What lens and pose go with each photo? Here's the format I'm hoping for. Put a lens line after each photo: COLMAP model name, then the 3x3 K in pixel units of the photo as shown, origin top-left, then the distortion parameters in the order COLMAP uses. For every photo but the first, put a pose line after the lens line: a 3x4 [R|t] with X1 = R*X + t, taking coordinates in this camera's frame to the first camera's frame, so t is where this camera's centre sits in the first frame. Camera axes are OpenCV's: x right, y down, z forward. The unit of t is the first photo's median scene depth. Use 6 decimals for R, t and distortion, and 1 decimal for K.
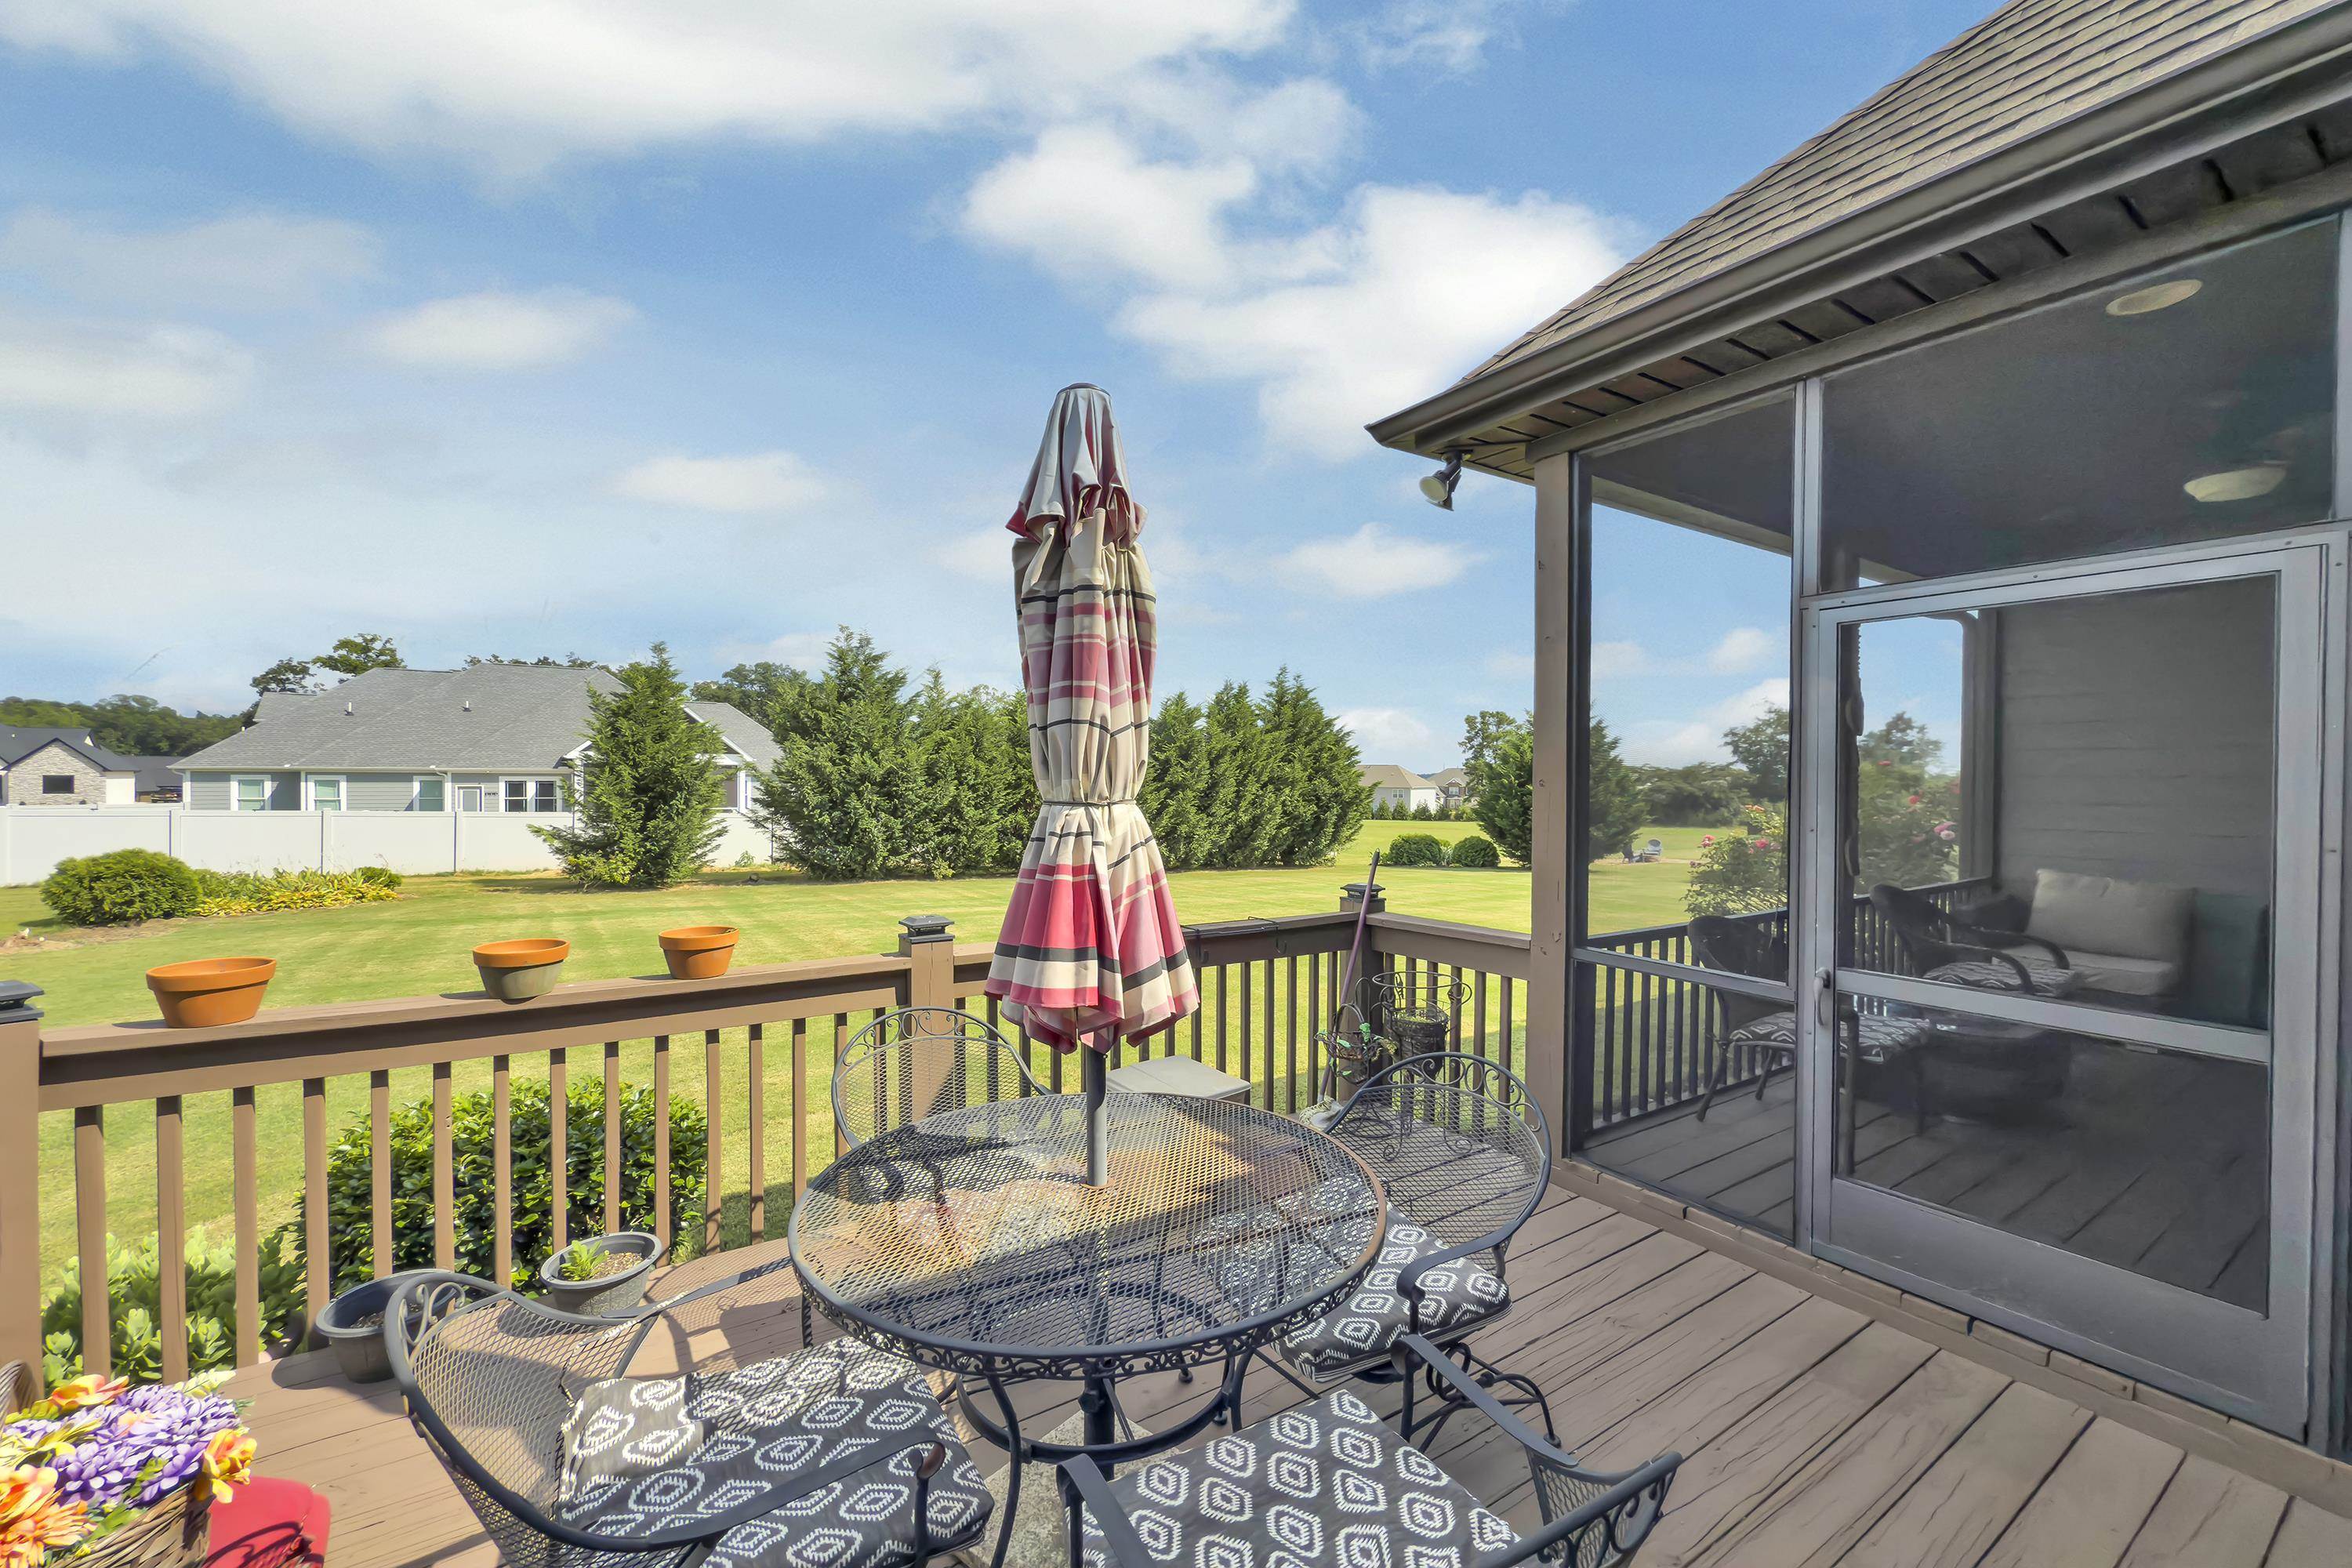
lens RADIAL K [[941.5, 0, 1171.4], [0, 941.5, 783.1], [0, 0, 1]] dist [0.001958, 0.000135]
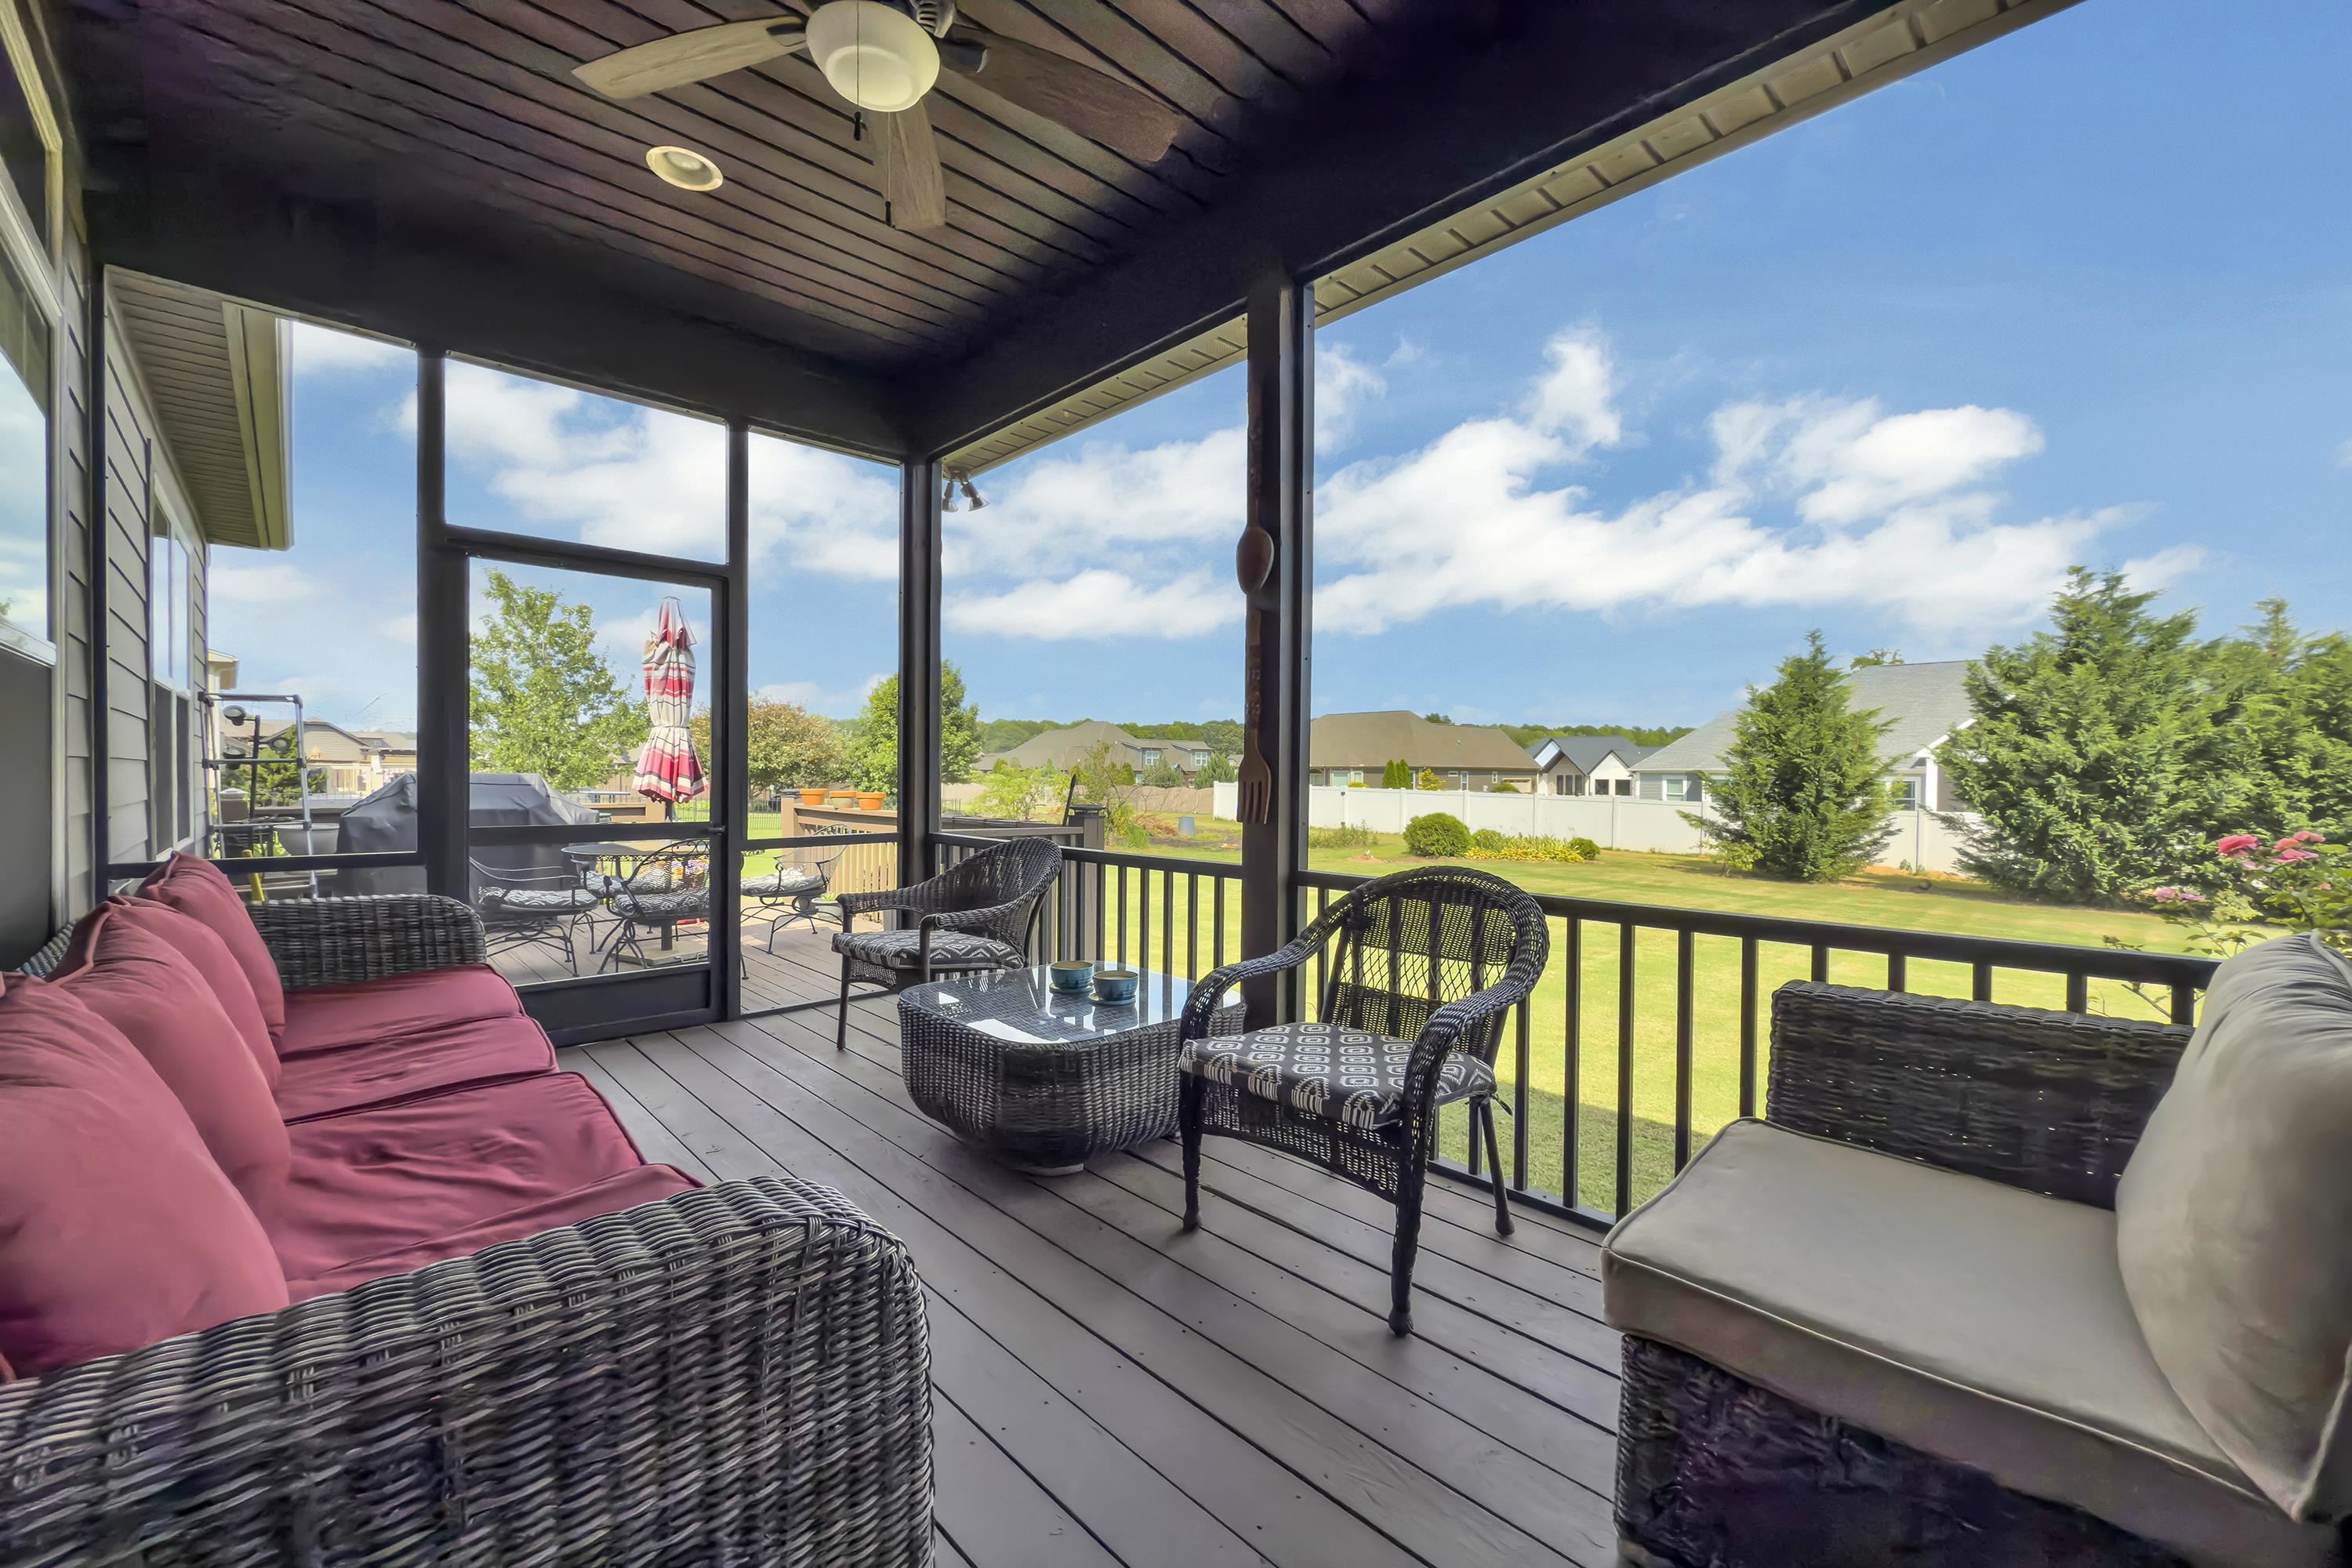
lens RADIAL K [[941.5, 0, 1168.9], [0, 941.5, 786.8], [0, 0, 1]] dist [0.001958, 0.000135]
pose [[0.168826, 0.006414, -0.985625, 0.293183], [-0.014312, 0.999889, 0.004056, 0.016652], [0.985542, 0.013422, 0.168899, 0.172614]]
